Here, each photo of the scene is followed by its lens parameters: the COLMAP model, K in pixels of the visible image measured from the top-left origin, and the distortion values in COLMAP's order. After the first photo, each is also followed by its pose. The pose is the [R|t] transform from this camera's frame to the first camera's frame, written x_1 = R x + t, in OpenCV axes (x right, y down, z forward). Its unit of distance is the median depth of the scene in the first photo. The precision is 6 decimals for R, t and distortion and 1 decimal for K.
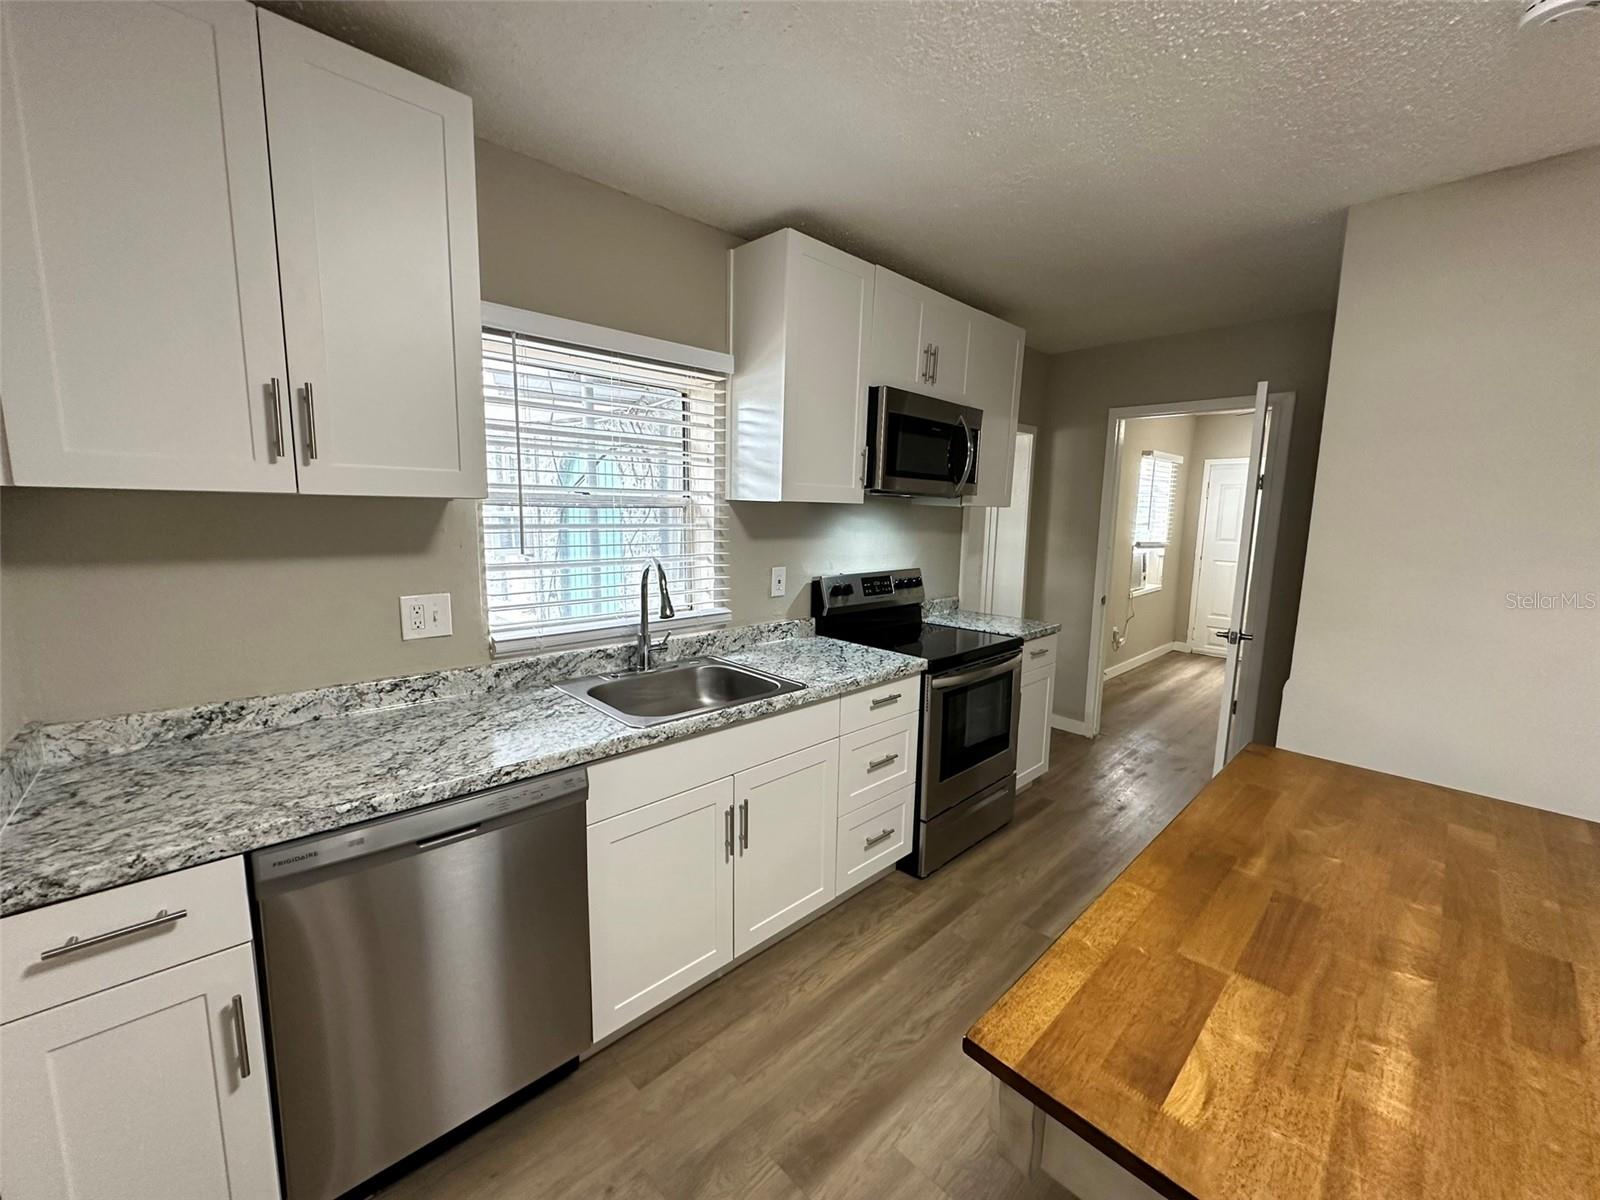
lens RADIAL K [[638.3, 0, 800.0], [0, 638.3, 600.0], [0, 0, 1]] dist [-0.000841, -0.000143]
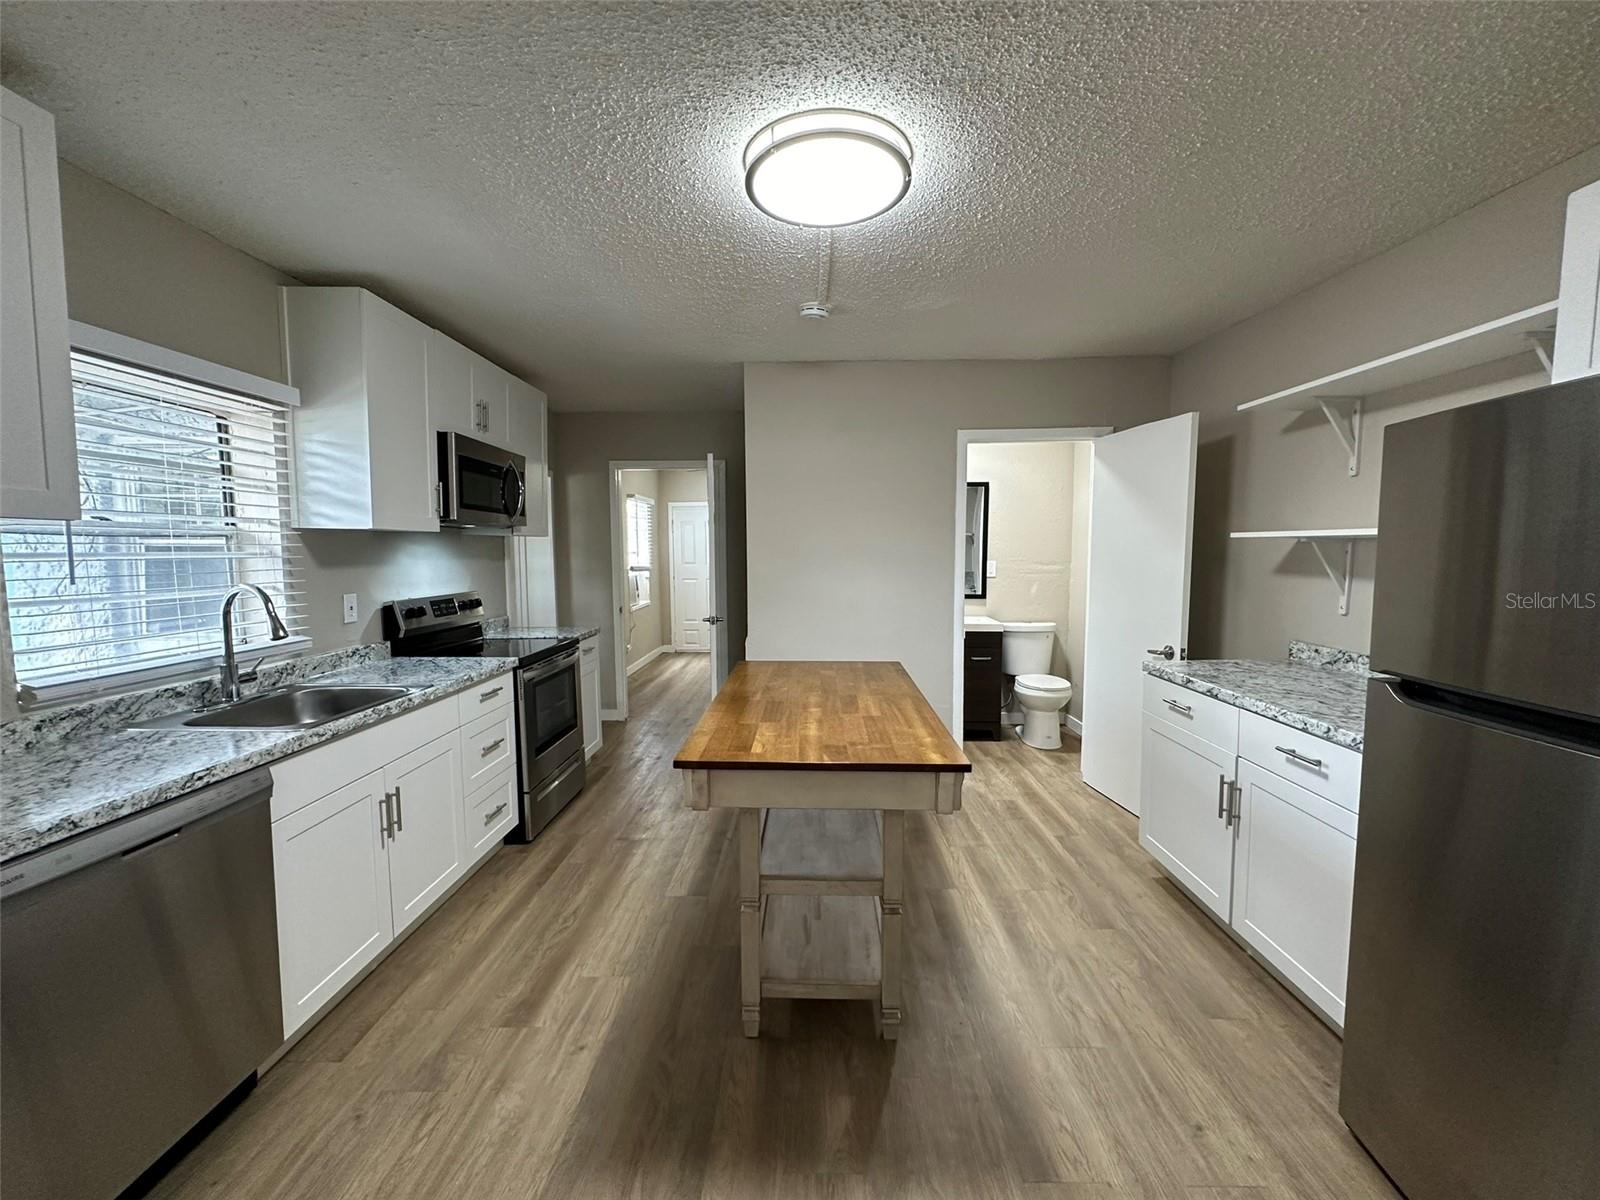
lens RADIAL K [[635.0, 0, 800.0], [0, 635.0, 600.0], [0, 0, 1]] dist [0.000150, 0.000148]
pose [[0.710549, -0.078227, 0.699286, -0.263096], [0.118611, 0.992896, -0.009449, 0.060736], [-0.693579, 0.089657, 0.714780, -0.260154]]
